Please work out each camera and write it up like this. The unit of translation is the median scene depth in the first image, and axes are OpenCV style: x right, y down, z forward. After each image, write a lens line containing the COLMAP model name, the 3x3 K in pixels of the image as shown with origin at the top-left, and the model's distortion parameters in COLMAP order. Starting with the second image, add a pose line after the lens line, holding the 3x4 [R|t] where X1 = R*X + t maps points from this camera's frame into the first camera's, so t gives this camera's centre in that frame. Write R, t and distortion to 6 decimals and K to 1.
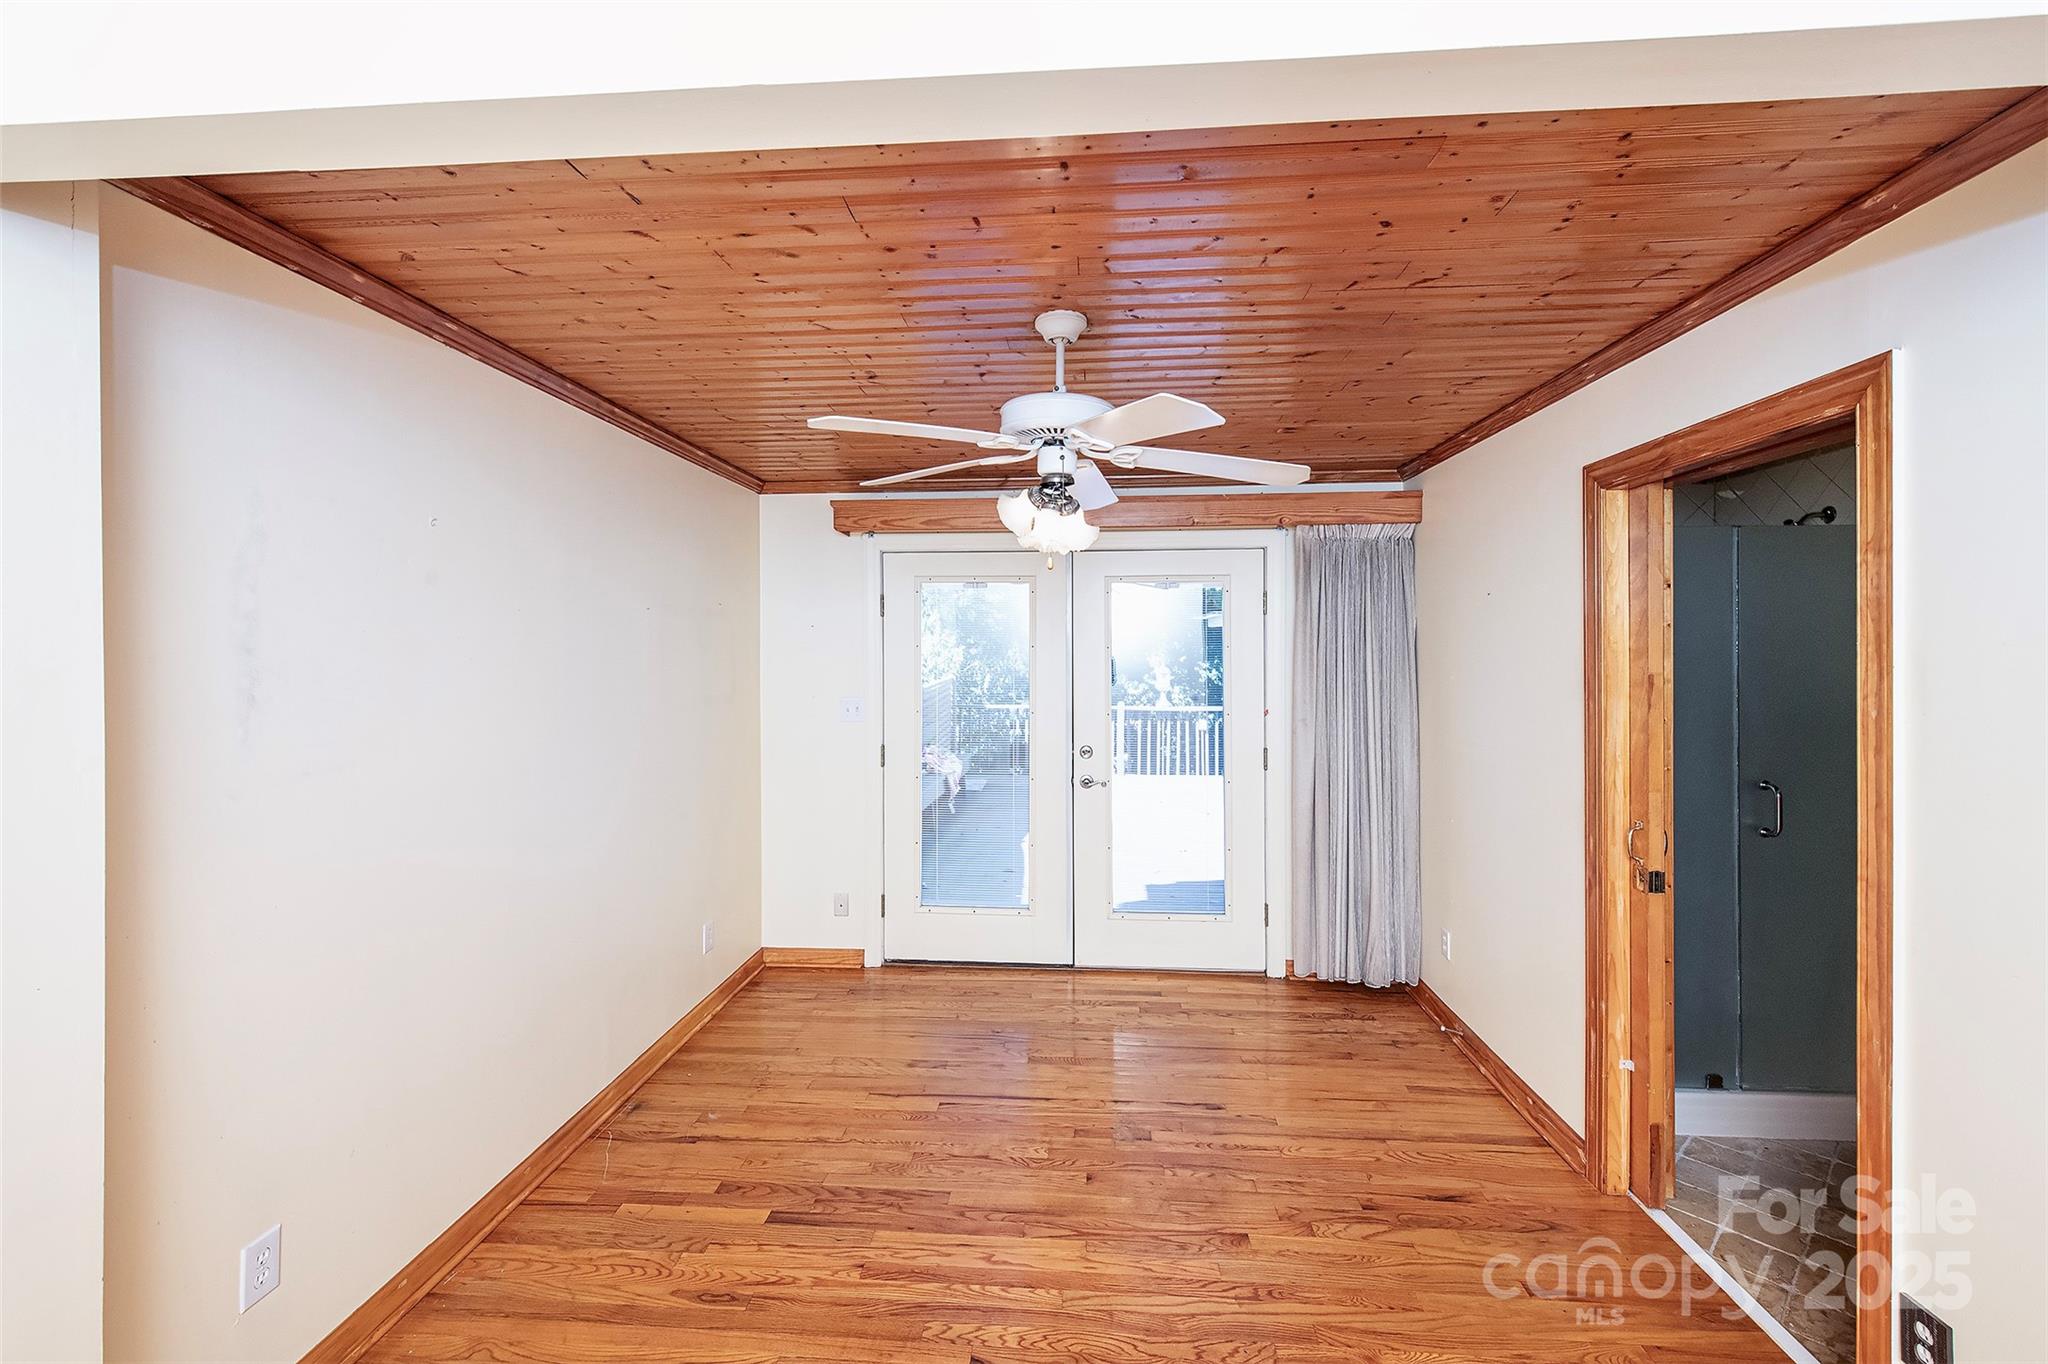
lens RADIAL K [[810.1, 0, 1030.2], [0, 810.1, 661.6], [0, 0, 1]] dist [-0.001233, -0.000337]
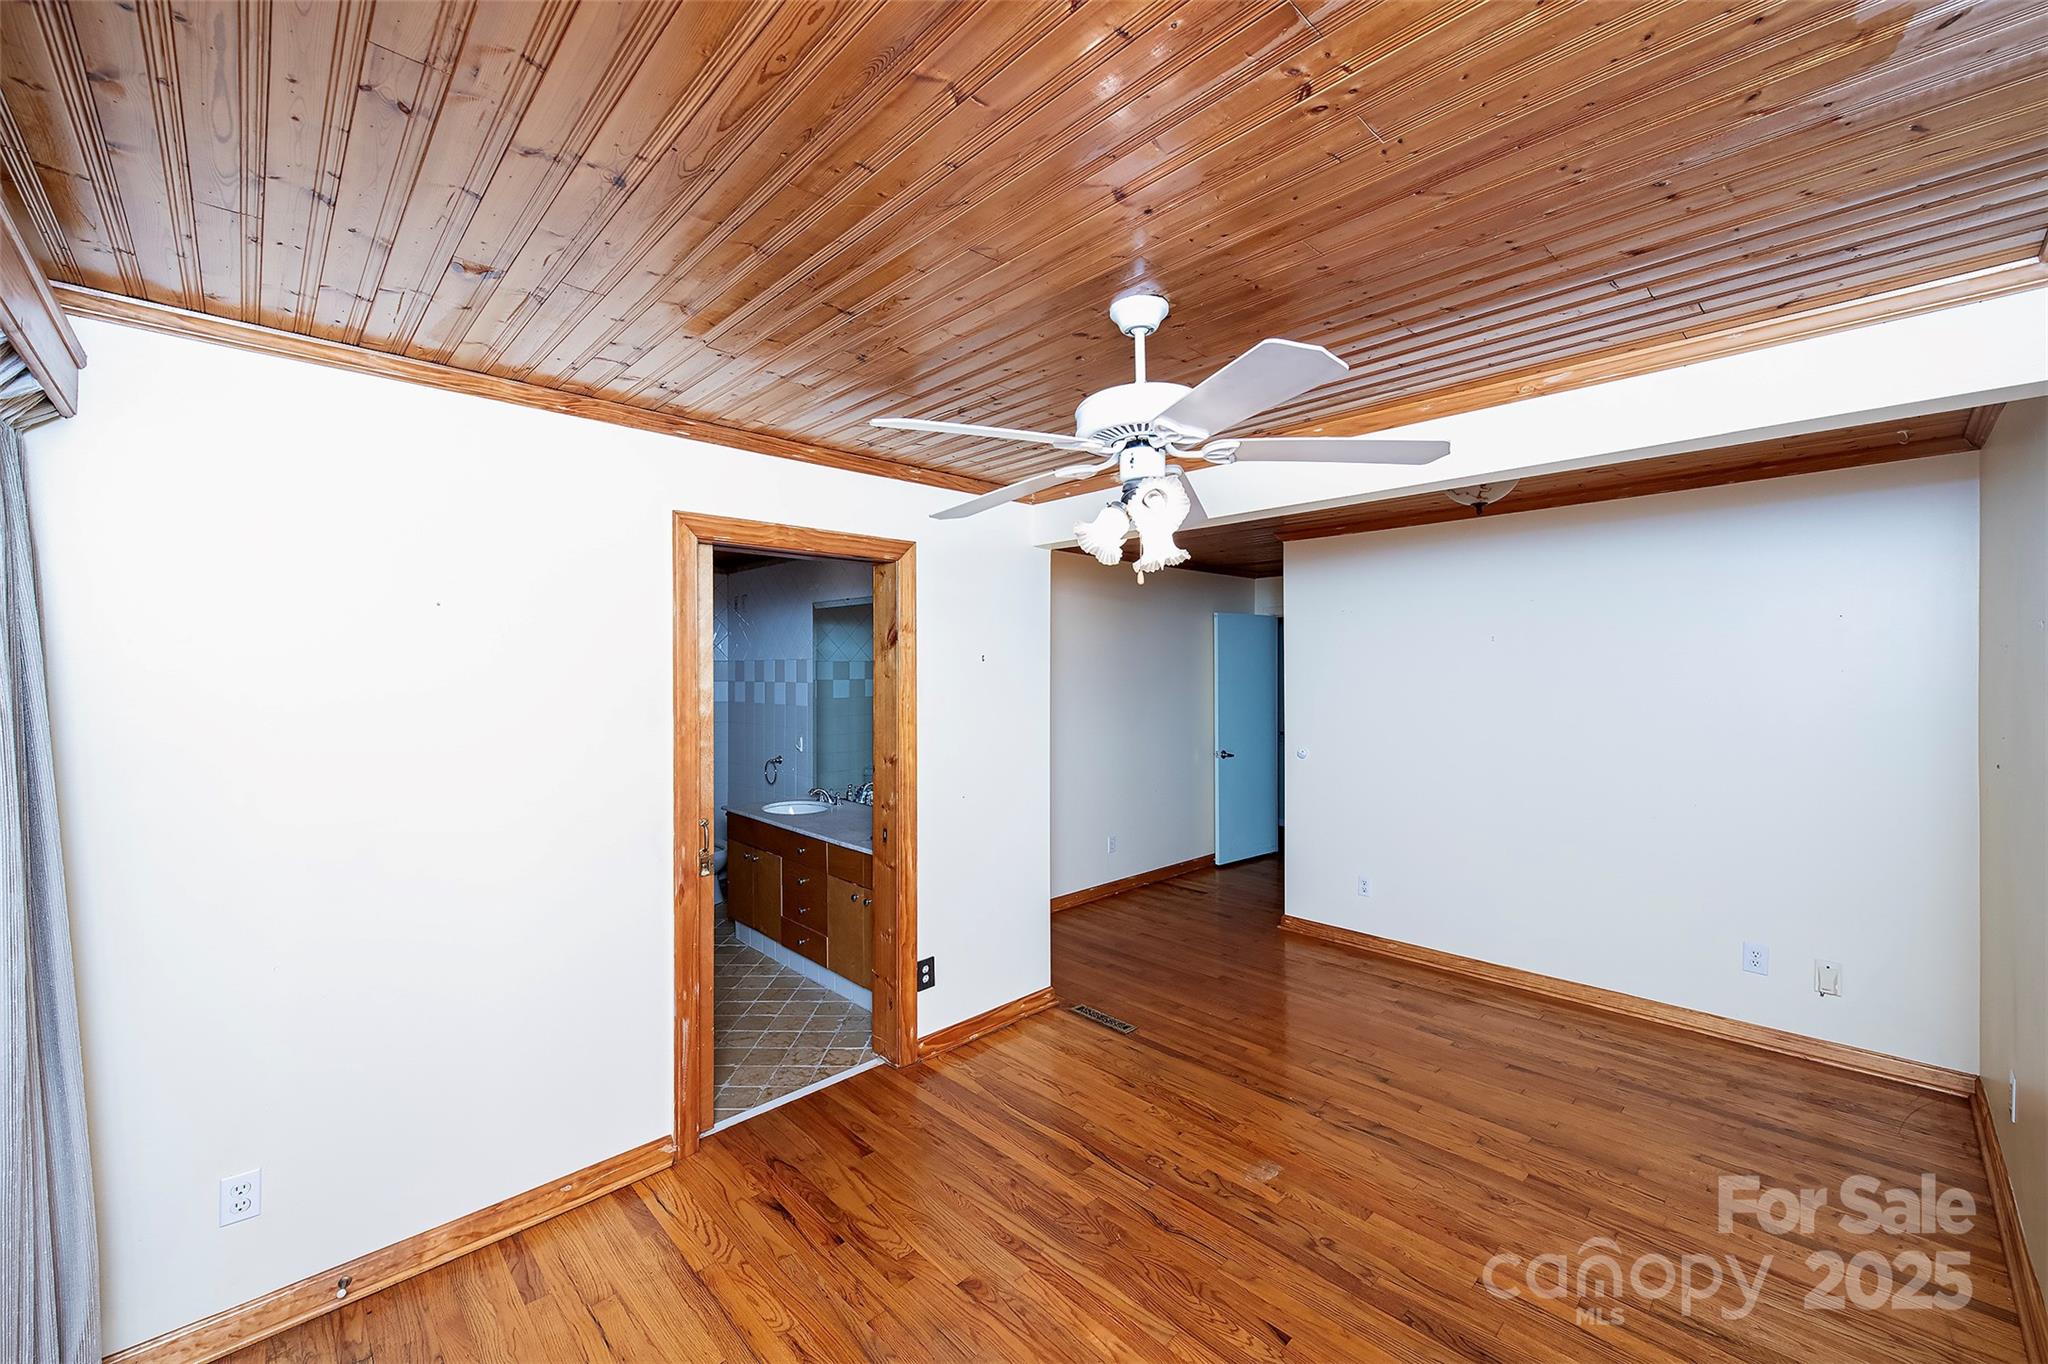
lens RADIAL K [[810.1, 0, 1026.1], [0, 810.1, 676.9], [0, 0, 1]] dist [-0.001233, -0.000337]
pose [[-0.745607, 0.000727, 0.666386, -0.428760], [0.012150, 0.999848, 0.012505, -0.024837], [-0.666275, 0.017420, -0.745502, 1.632864]]
